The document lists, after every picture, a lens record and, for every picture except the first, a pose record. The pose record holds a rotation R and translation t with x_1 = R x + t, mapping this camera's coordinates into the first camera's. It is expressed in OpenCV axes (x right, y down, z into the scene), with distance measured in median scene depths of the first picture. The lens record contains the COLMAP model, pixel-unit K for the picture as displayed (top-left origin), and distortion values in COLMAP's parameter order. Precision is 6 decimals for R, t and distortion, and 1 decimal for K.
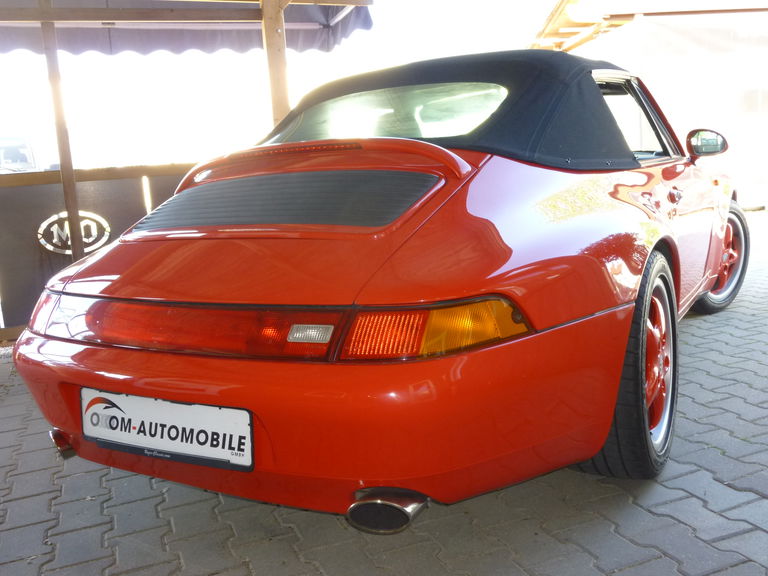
lens RADIAL K [[726.3, 0, 384.0], [0, 726.3, 288.0], [0, 0, 1]] dist [-0.017333, -0.005472]
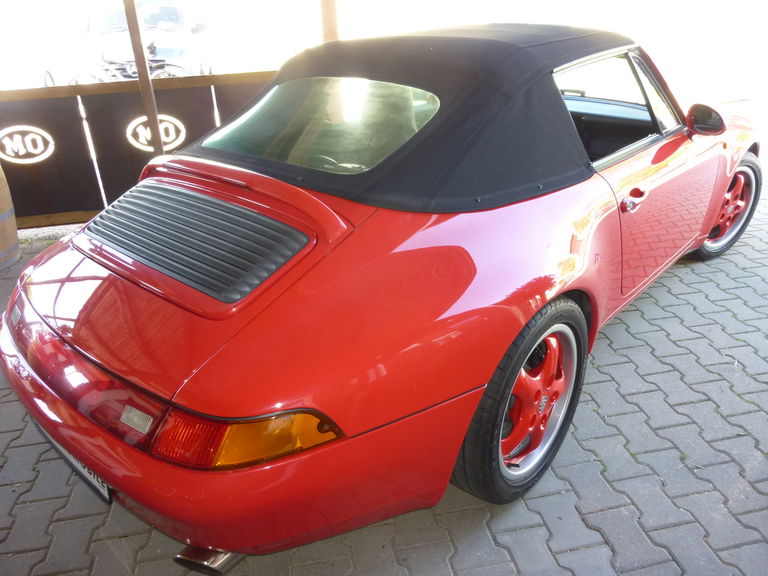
lens RADIAL K [[576.6, 0, 384.0], [0, 576.6, 288.0], [0, 0, 1]] dist [0.001400, -0.117182]
pose [[0.977359, 0.117710, -0.175825, 0.146179], [-0.059116, 0.949791, 0.307249, -0.152726], [0.203163, -0.289899, 0.935245, 0.116164]]
